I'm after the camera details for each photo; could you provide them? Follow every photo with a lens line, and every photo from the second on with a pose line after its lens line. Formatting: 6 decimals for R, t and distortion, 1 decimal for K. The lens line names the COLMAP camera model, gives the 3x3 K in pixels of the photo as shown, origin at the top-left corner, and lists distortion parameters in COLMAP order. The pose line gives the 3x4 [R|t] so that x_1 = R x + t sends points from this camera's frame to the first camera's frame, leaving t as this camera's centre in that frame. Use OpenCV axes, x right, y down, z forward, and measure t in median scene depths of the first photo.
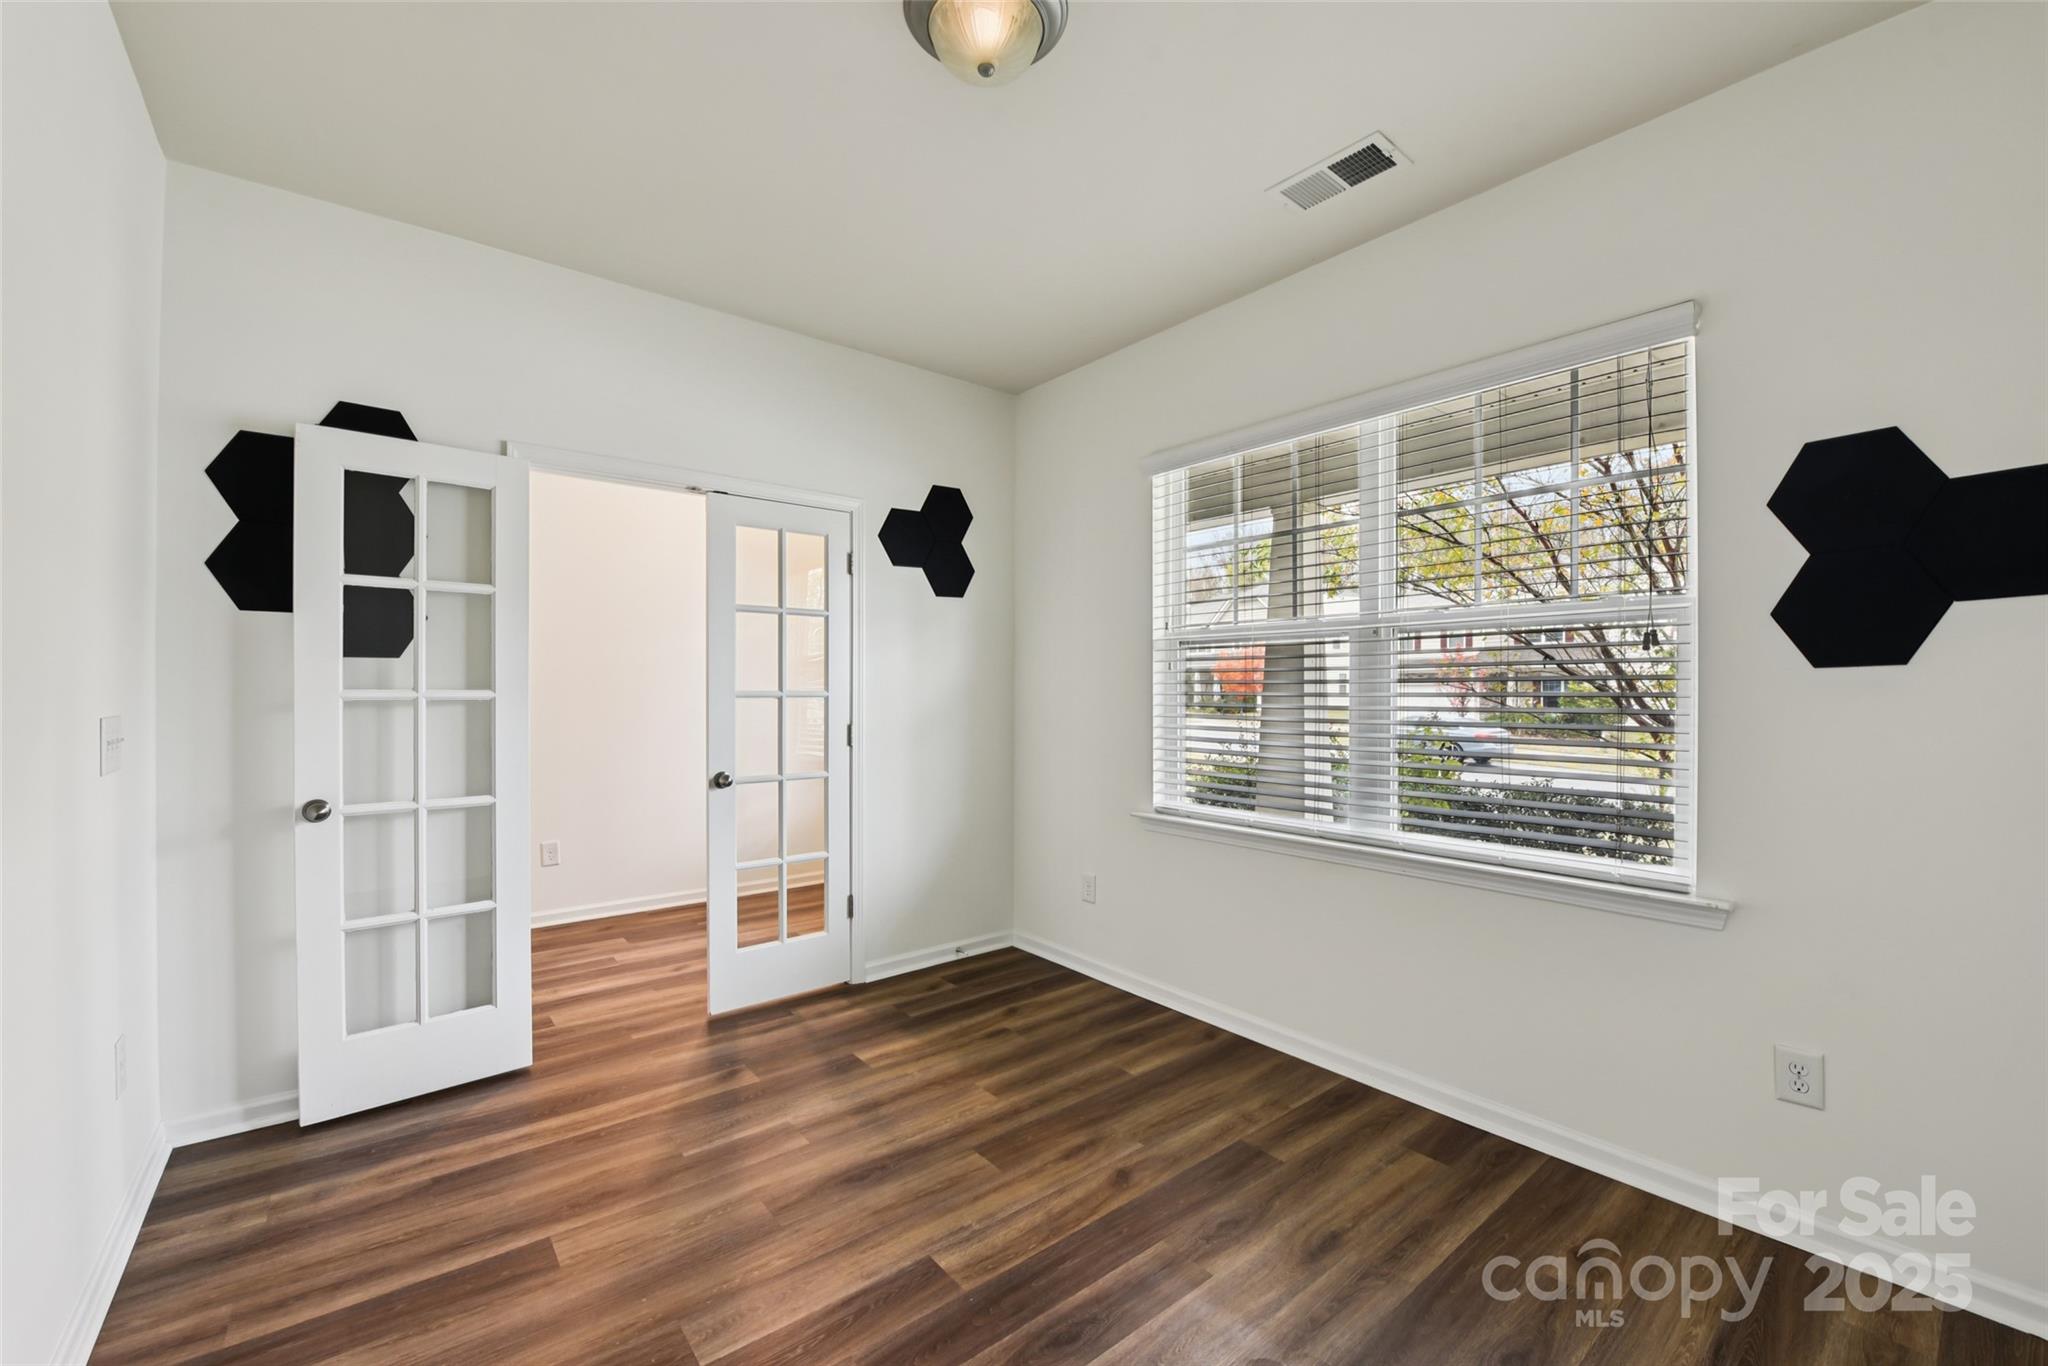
lens RADIAL K [[814.0, 0, 1025.9], [0, 814.0, 689.9], [0, 0, 1]] dist [-0.011198, -0.006061]
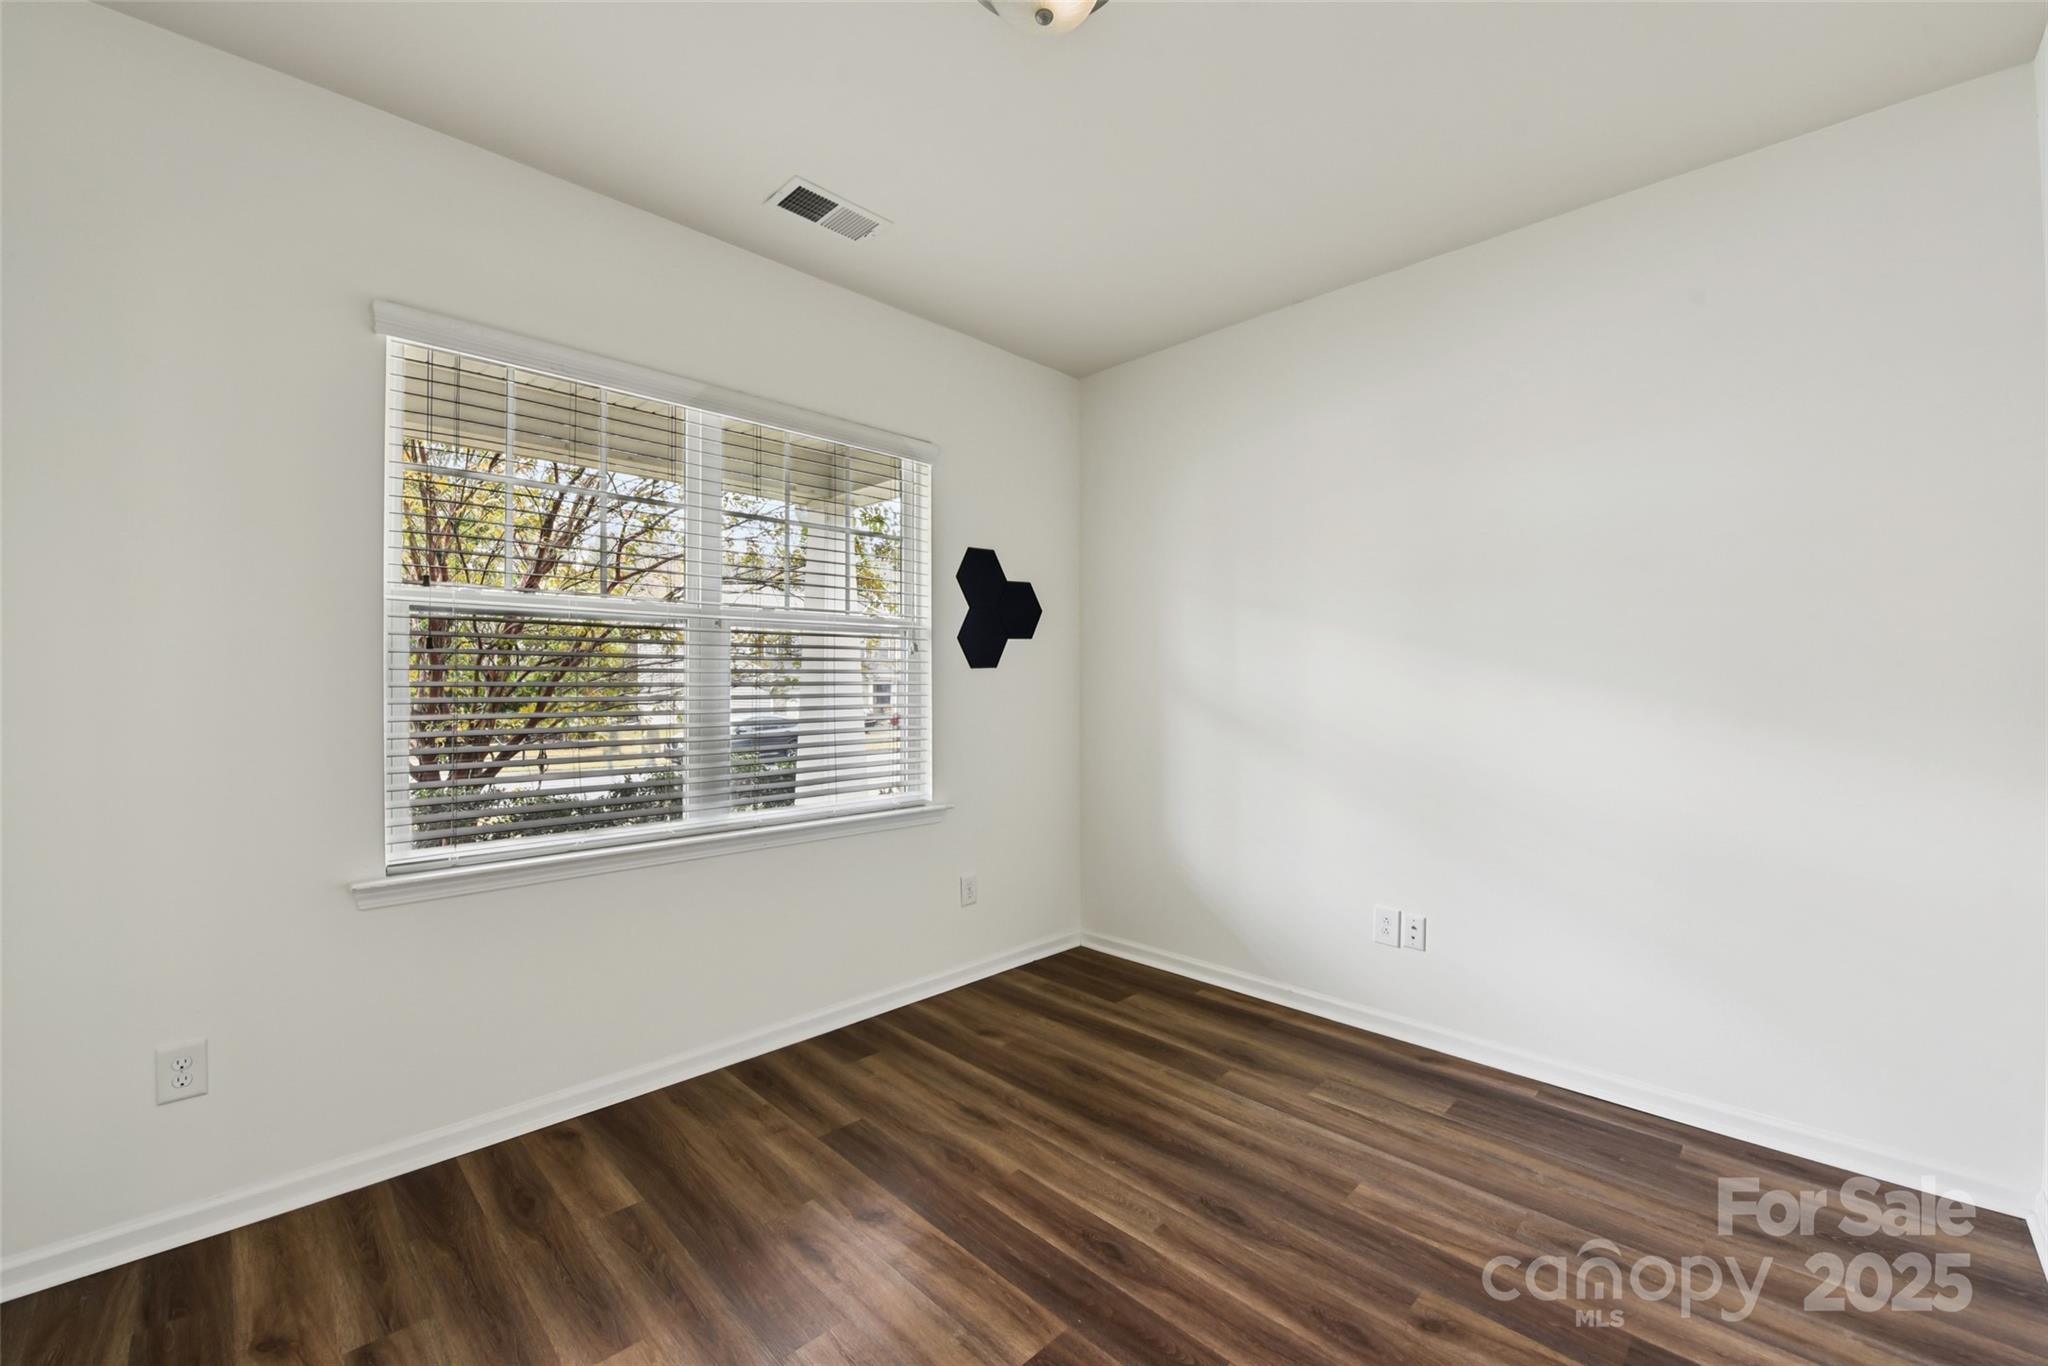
lens RADIAL K [[814.0, 0, 1025.9], [0, 814.0, 689.9], [0, 0, 1]] dist [-0.011198, -0.006061]
pose [[-0.088163, -0.020864, 0.995888, -0.726845], [-0.006662, 0.999771, 0.020355, -0.013447], [-0.996084, -0.004840, -0.088282, 0.832278]]
